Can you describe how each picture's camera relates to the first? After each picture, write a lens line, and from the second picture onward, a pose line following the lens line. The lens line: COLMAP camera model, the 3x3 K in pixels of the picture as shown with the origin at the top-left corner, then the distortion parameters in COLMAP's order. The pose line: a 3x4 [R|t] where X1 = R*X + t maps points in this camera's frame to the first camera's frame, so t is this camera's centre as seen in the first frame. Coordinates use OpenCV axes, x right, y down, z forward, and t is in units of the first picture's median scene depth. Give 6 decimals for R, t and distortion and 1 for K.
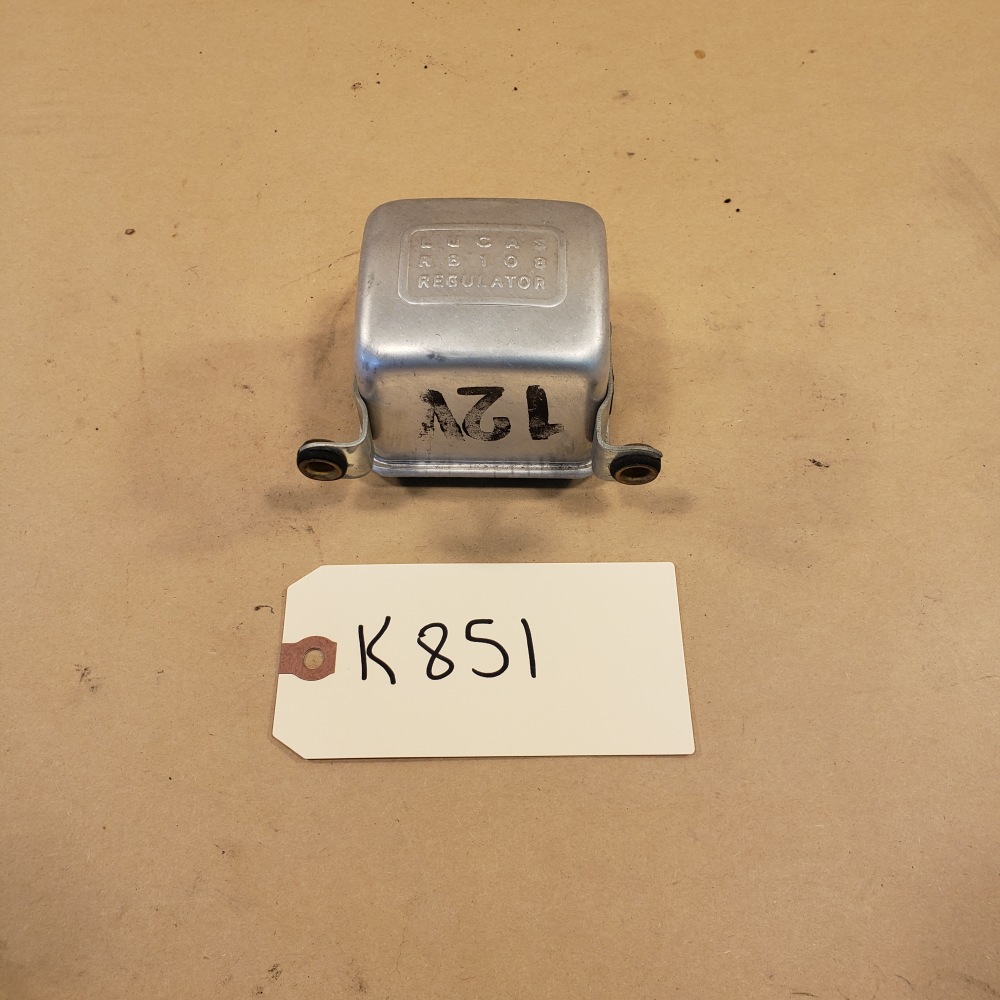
lens RADIAL K [[1058.8, 0, 500.0], [0, 1058.8, 500.0], [0, 0, 1]] dist [-0.000782, -0.011664]
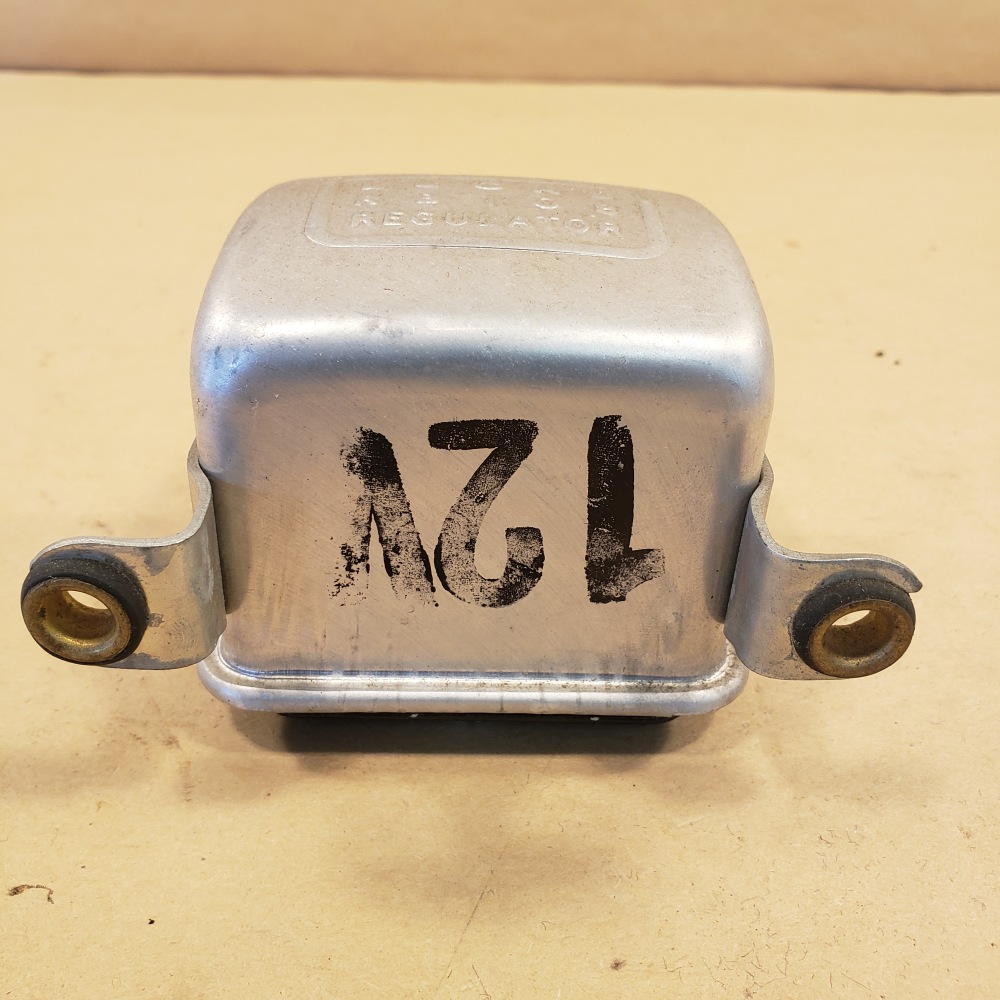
lens RADIAL K [[1058.8, 0, 500.0], [0, 1058.8, 500.0], [0, 0, 1]] dist [-0.000782, -0.011664]
pose [[0.998463, 0.017553, 0.052573, -0.032671], [0.010517, 0.871293, -0.490651, 0.127781], [-0.054419, 0.490450, 0.869769, 0.621037]]
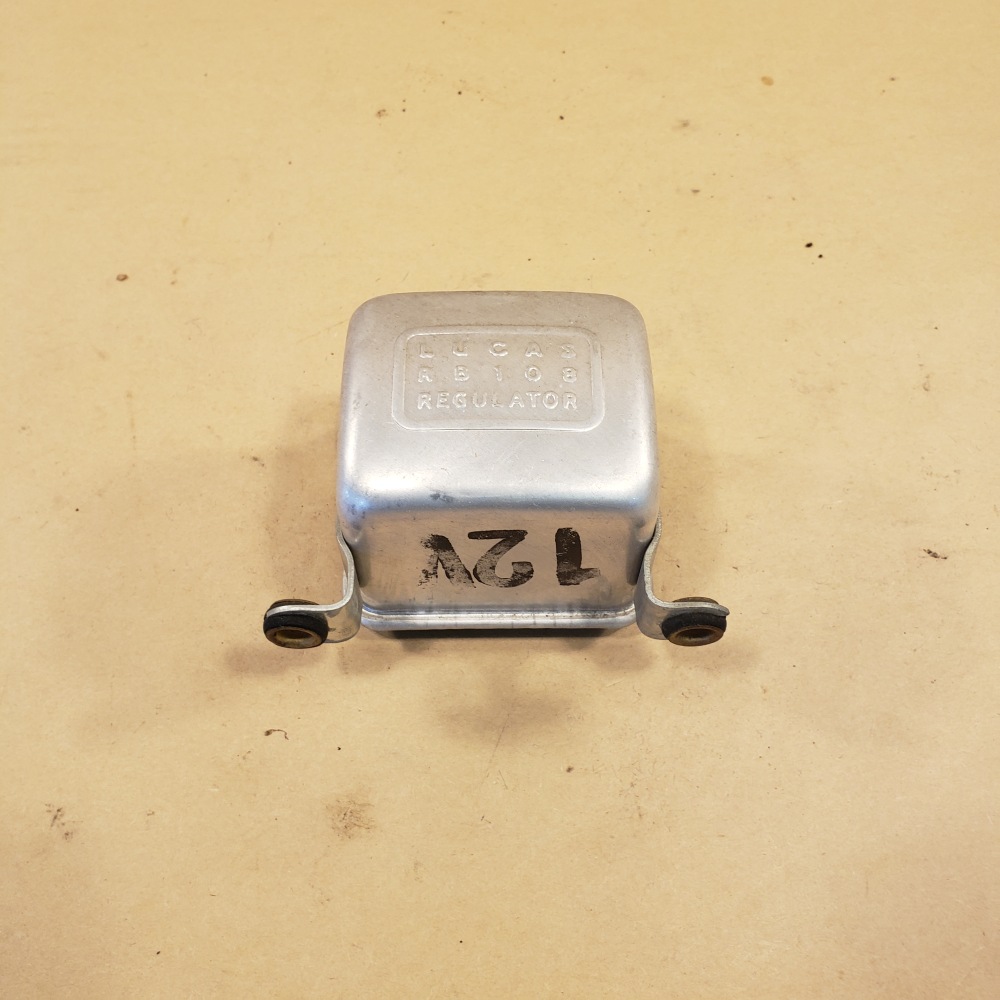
lens RADIAL K [[1058.9, 0, 502.9], [0, 1058.9, 446.9], [0, 0, 1]] dist [0.145246, 0.005551]
pose [[0.999627, -0.017227, 0.021176, -0.029102], [0.018831, 0.996772, -0.078043, -0.103740], [-0.019763, 0.078413, 0.996725, 0.198432]]
